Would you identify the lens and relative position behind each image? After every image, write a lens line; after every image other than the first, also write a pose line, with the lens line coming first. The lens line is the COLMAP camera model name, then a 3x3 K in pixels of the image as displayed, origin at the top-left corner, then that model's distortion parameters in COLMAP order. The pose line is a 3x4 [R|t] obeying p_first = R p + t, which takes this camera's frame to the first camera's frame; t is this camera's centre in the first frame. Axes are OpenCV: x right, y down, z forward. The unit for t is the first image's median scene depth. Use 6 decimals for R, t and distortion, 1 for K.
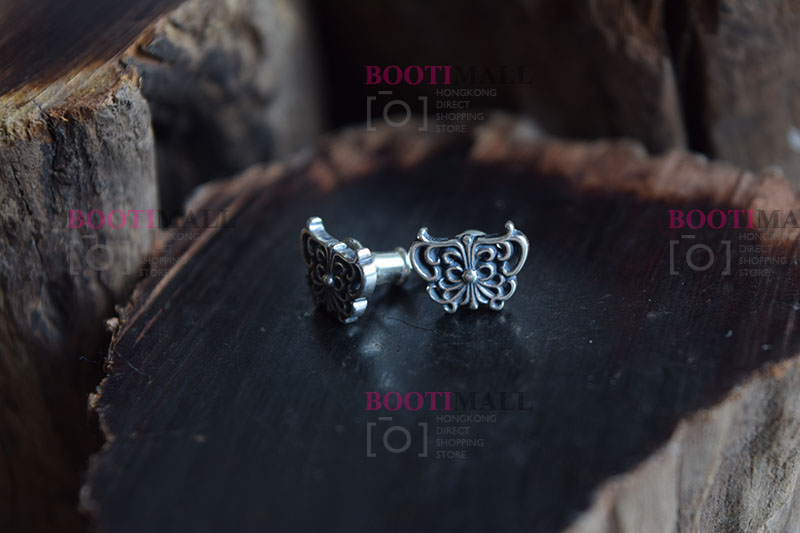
lens RADIAL K [[1568.8, 0, 397.0], [0, 1568.8, 266.2], [0, 0, 1]] dist [0.040861, 0.000000]
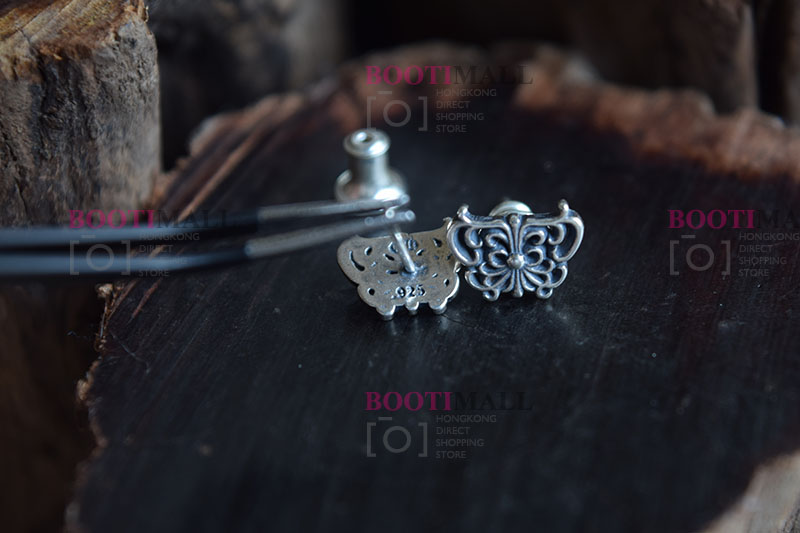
lens RADIAL K [[1568.8, 0, 401.3], [0, 1568.8, 263.6], [0, 0, 1]] dist [0.040861, 0.000000]
pose [[0.998415, 0.051253, 0.023253, -0.037317], [-0.053652, 0.991545, 0.118152, -0.090873], [-0.017001, -0.119212, 0.992723, 0.127250]]
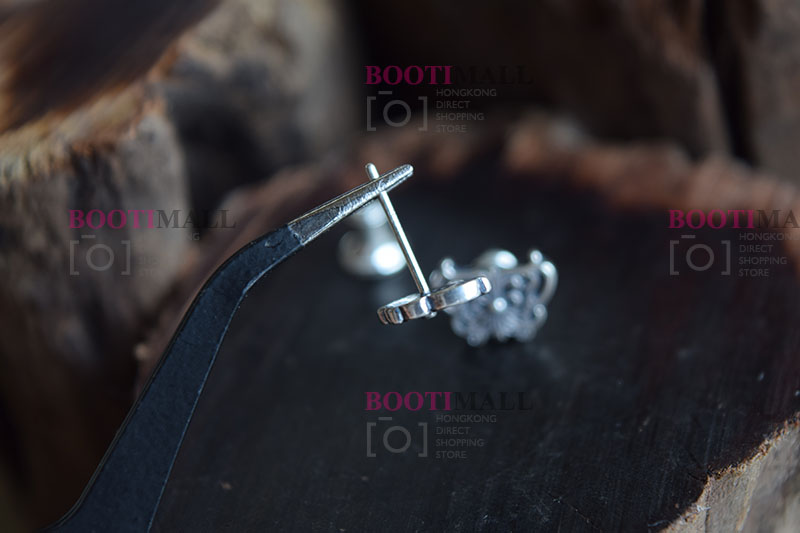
lens RADIAL K [[1568.8, 0, 400.3], [0, 1568.8, 264.4], [0, 0, 1]] dist [0.040861, 0.000000]
pose [[0.999083, -0.005996, -0.042382, 0.025722], [0.009429, 0.996649, 0.081256, -0.099399], [0.041753, -0.081581, 0.995792, 0.015770]]
